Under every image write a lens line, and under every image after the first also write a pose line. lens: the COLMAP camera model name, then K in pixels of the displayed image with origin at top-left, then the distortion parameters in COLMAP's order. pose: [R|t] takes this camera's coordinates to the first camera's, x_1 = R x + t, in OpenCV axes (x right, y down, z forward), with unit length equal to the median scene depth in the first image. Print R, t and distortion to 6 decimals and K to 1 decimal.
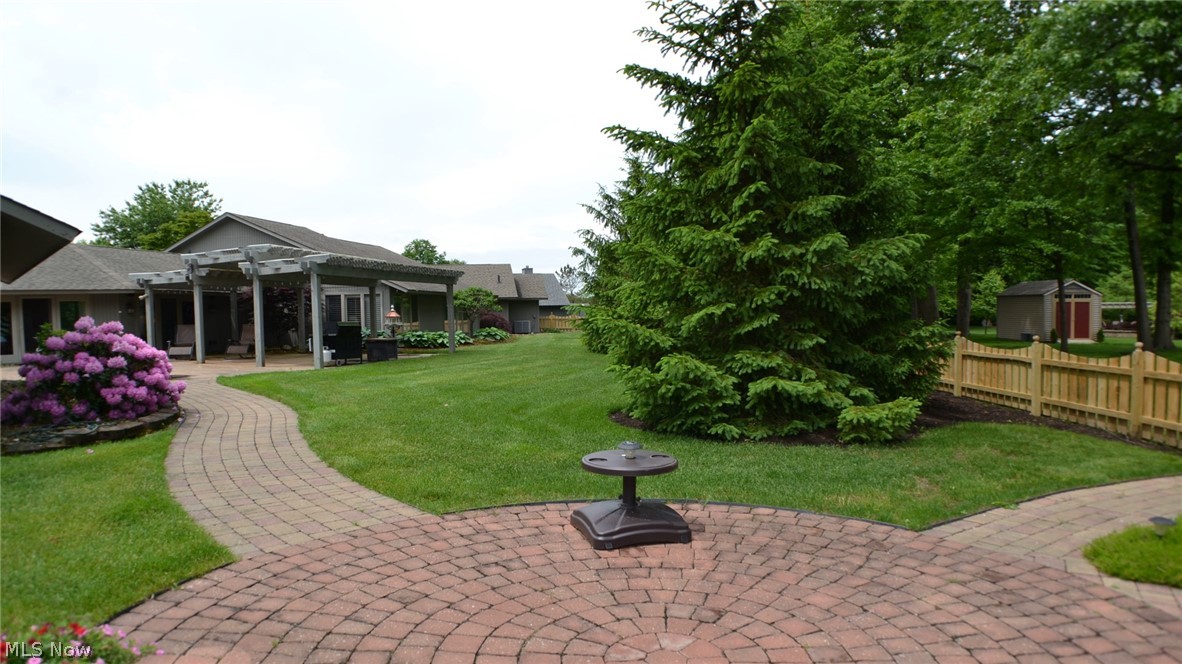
lens RADIAL K [[735.4, 0, 591.0], [0, 735.4, 332.0], [0, 0, 1]] dist [-0.129372, 0.021479]
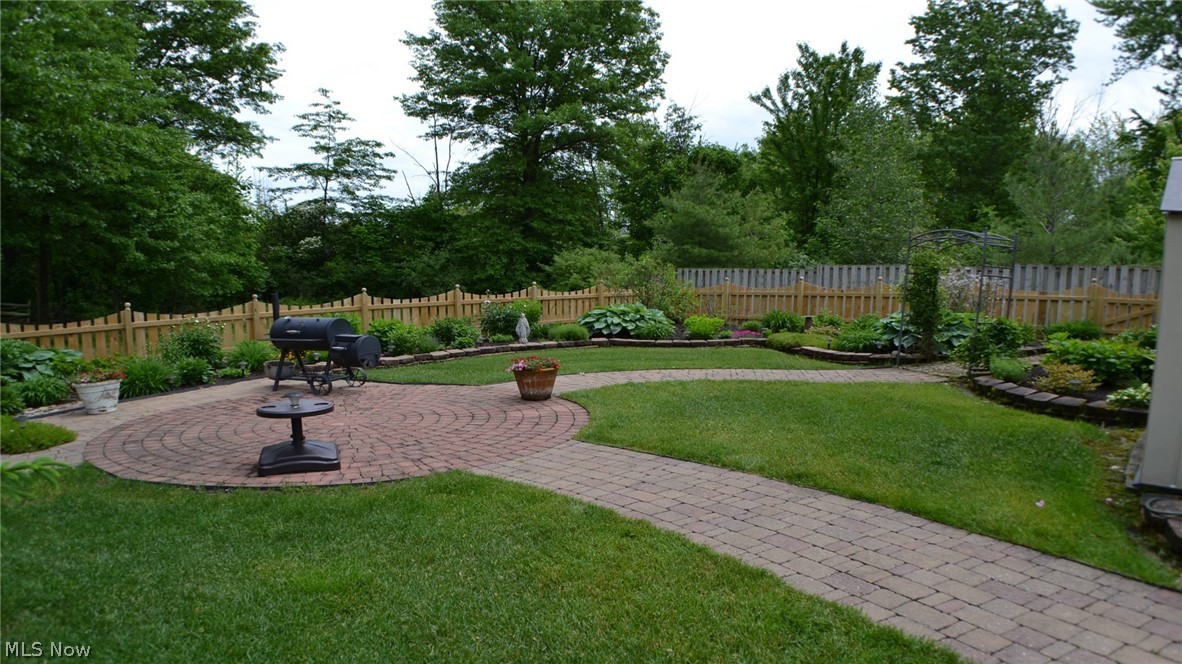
lens RADIAL K [[735.4, 0, 591.0], [0, 735.4, 332.0], [0, 0, 1]] dist [-0.129372, 0.021479]
pose [[-0.997751, 0.020252, -0.063900, -0.389101], [0.011875, 0.991592, 0.128857, -0.112420], [0.065972, 0.127808, -0.989602, 2.307200]]
